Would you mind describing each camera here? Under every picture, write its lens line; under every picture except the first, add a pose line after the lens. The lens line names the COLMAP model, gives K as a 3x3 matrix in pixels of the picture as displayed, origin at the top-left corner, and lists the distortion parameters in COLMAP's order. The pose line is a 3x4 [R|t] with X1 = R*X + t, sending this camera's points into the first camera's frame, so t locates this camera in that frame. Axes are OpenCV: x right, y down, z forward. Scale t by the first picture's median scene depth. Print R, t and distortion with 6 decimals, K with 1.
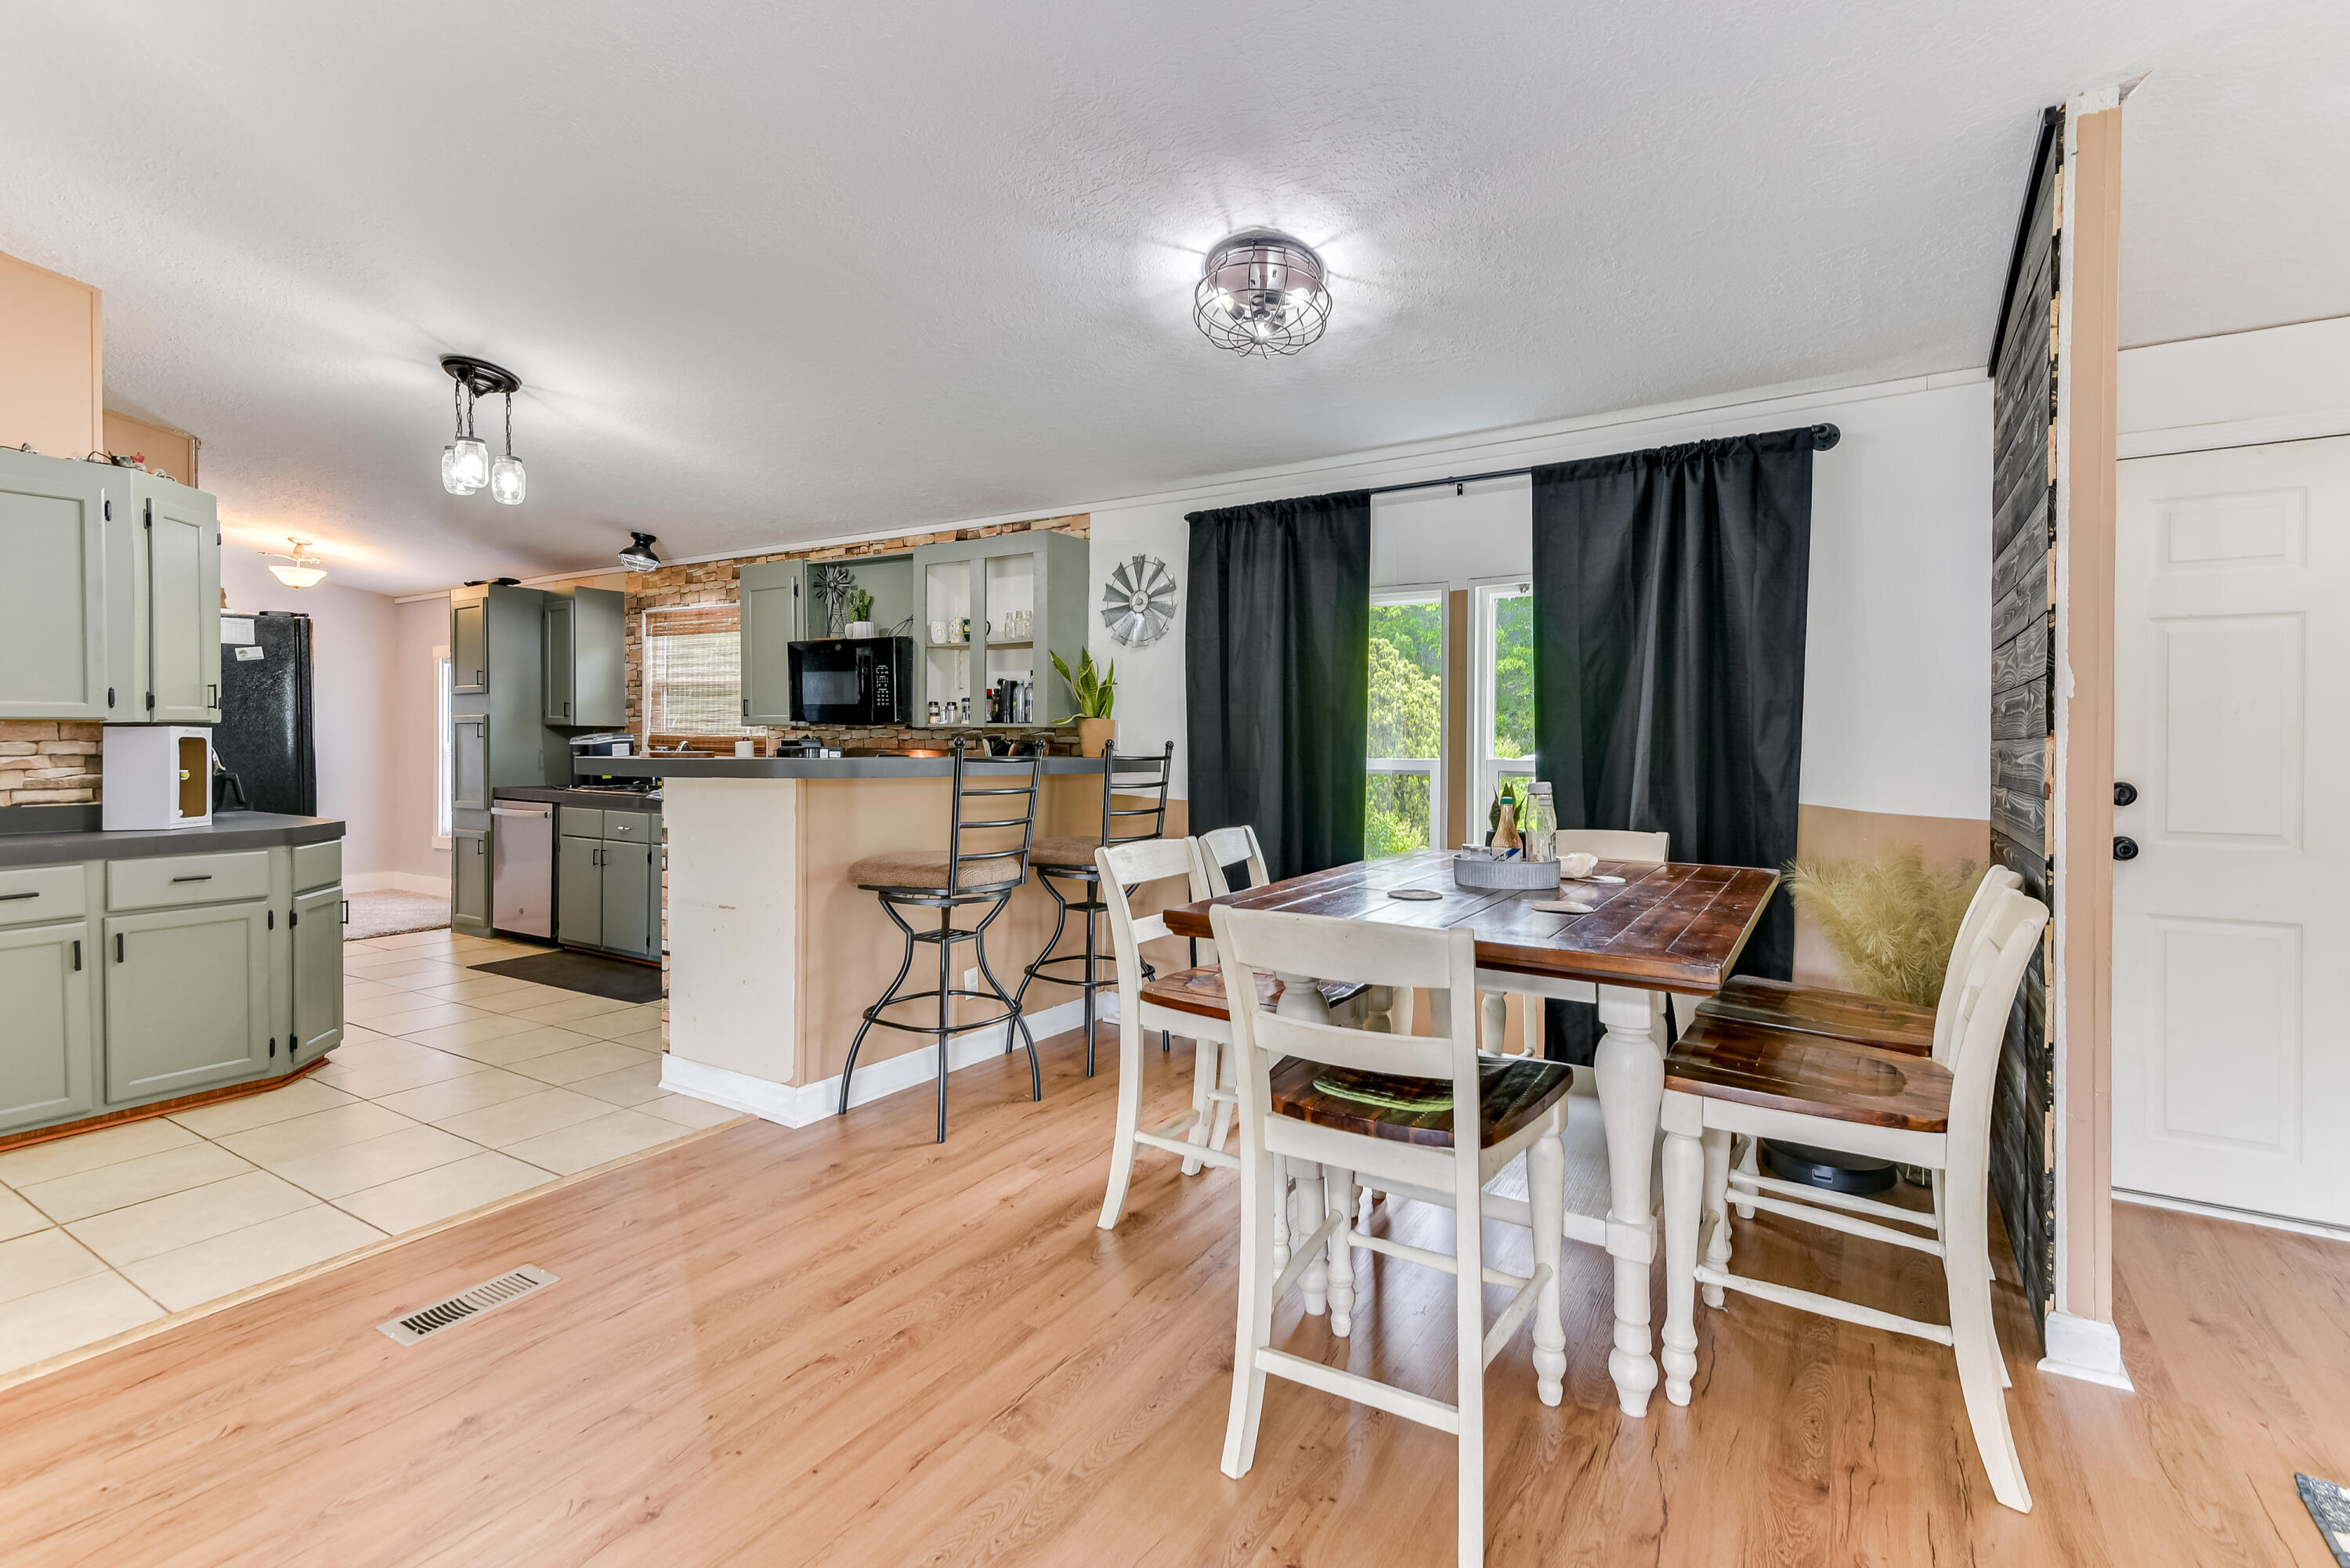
lens RADIAL K [[1056.1, 0, 1179.9], [0, 1056.1, 749.1], [0, 0, 1]] dist [0.029651, -0.015716]
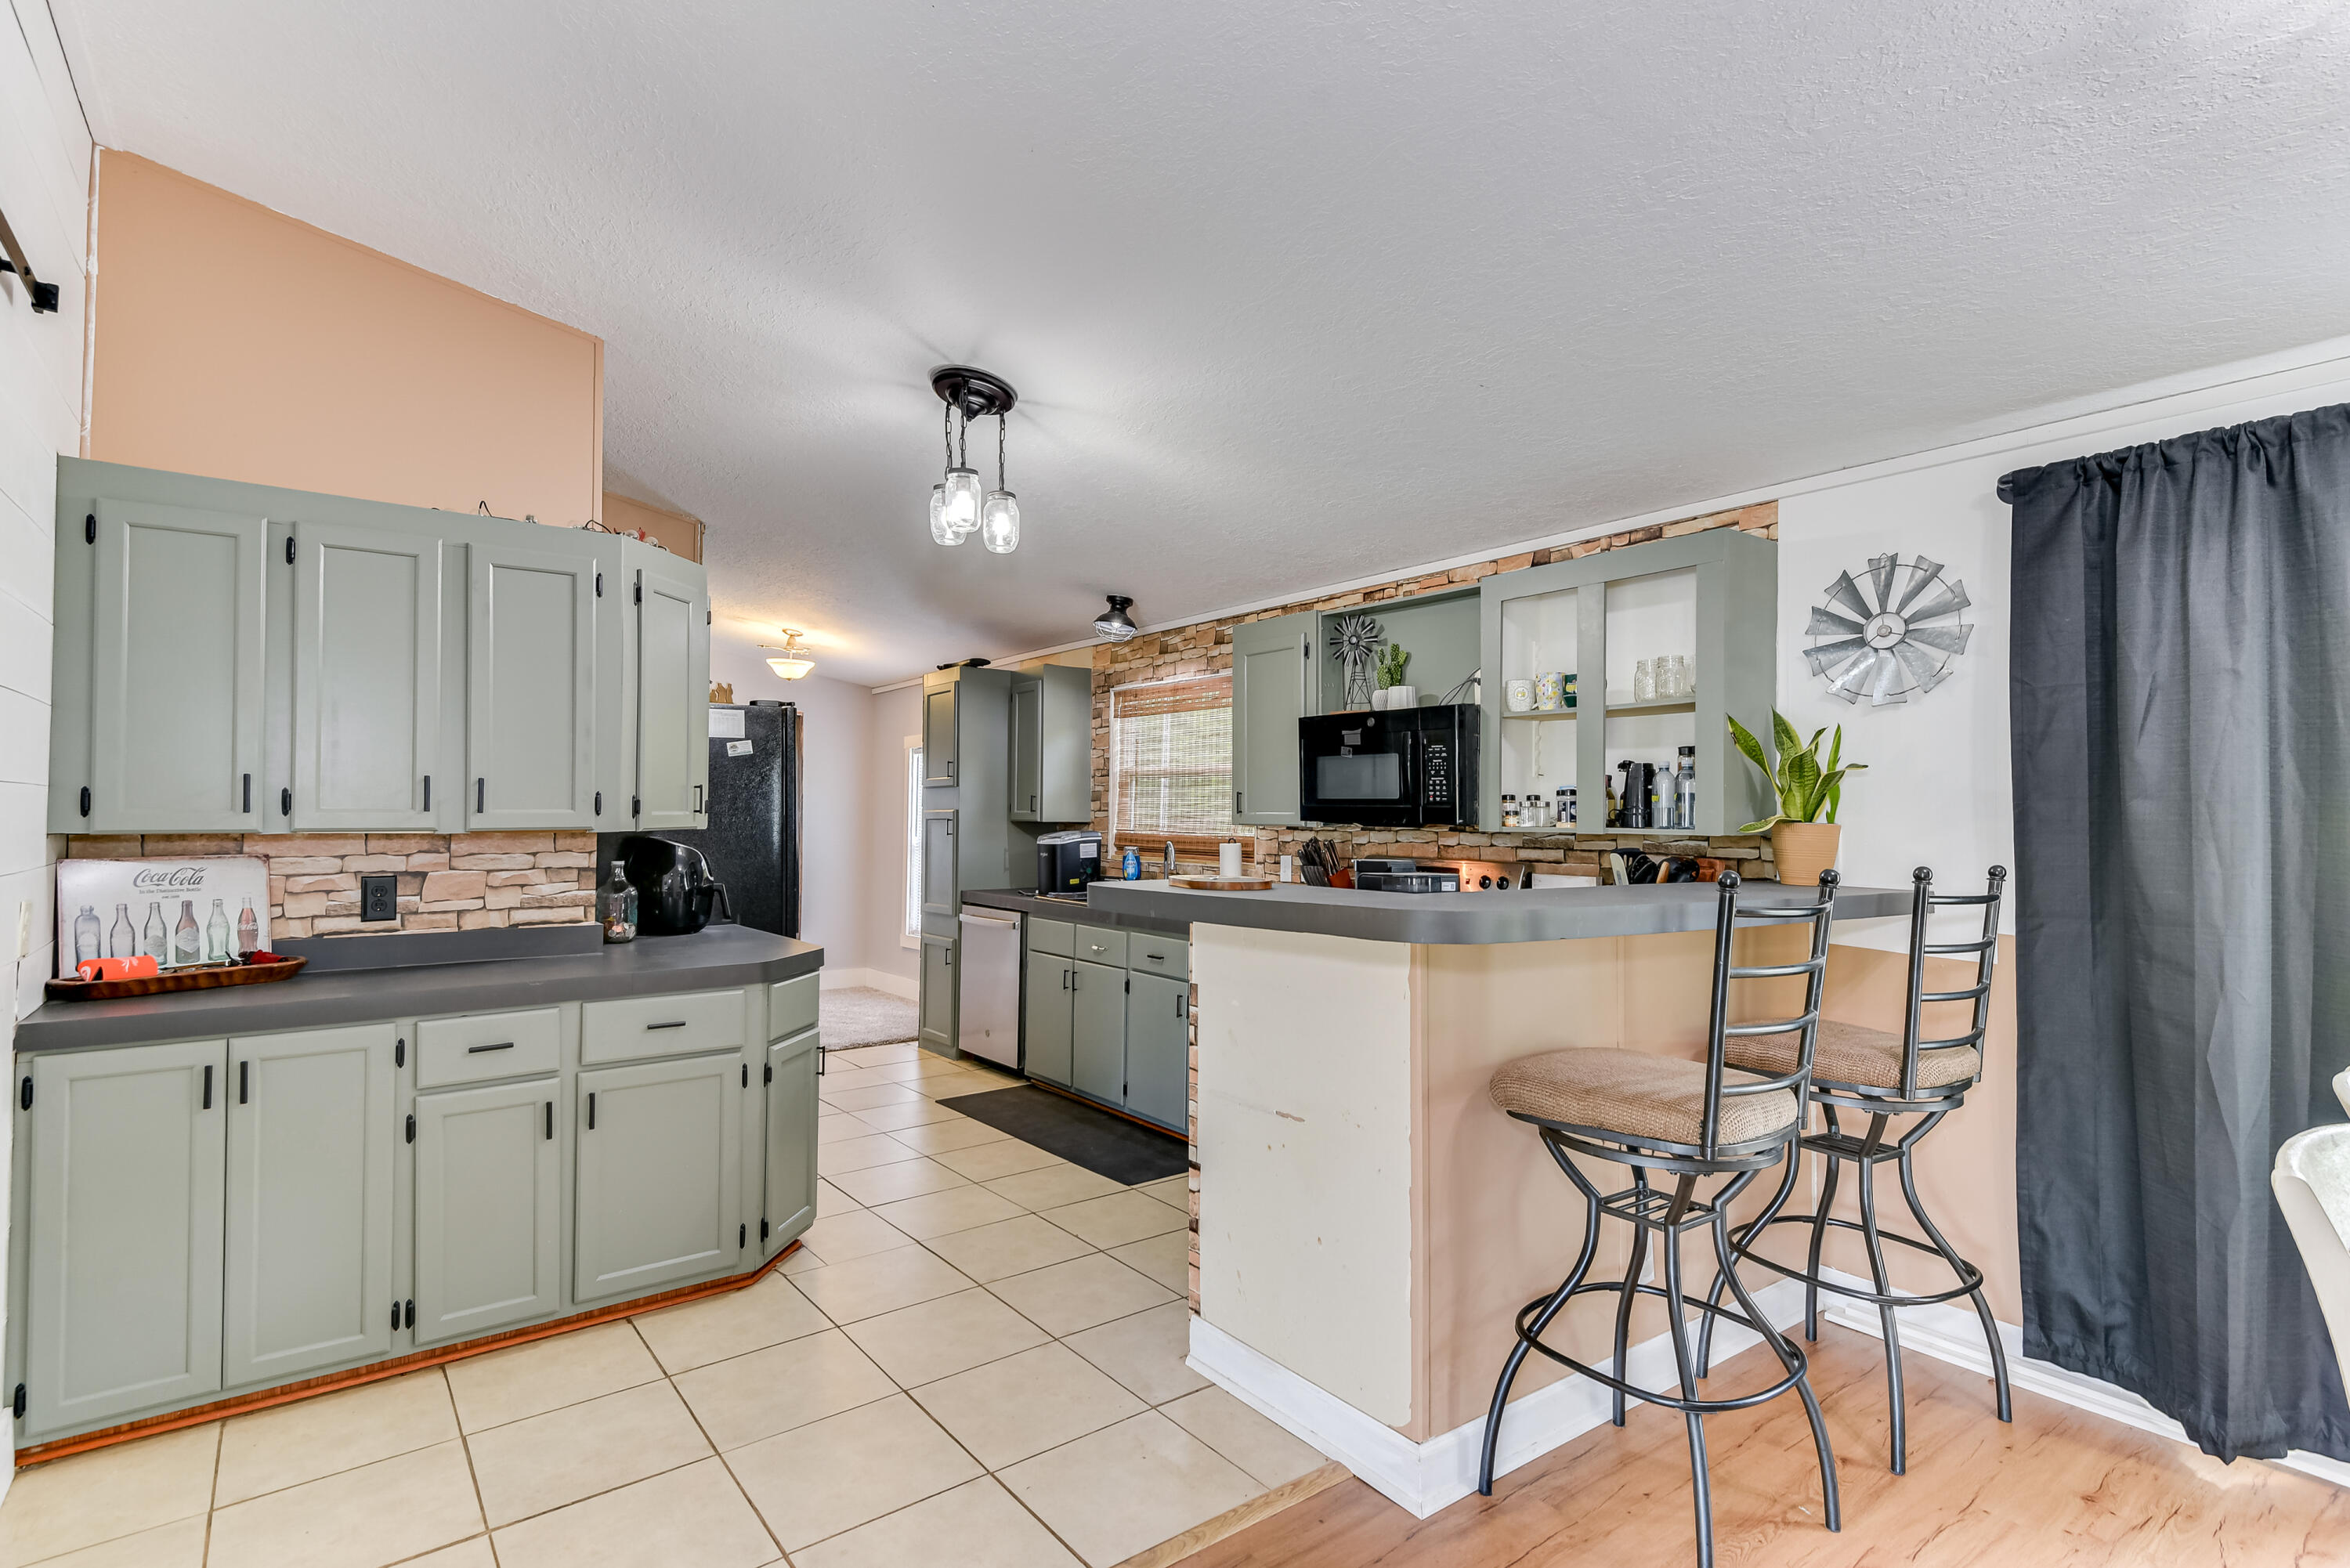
lens RADIAL K [[1123.8, 0, 1175.0], [0, 1123.8, 784.0], [0, 0, 1]] dist [0.022301, -0.000455]
pose [[0.933536, -0.009412, -0.358361, -0.187586], [-0.005895, 0.999117, -0.041598, -0.021570], [0.358436, 0.040946, 0.932656, 0.245215]]
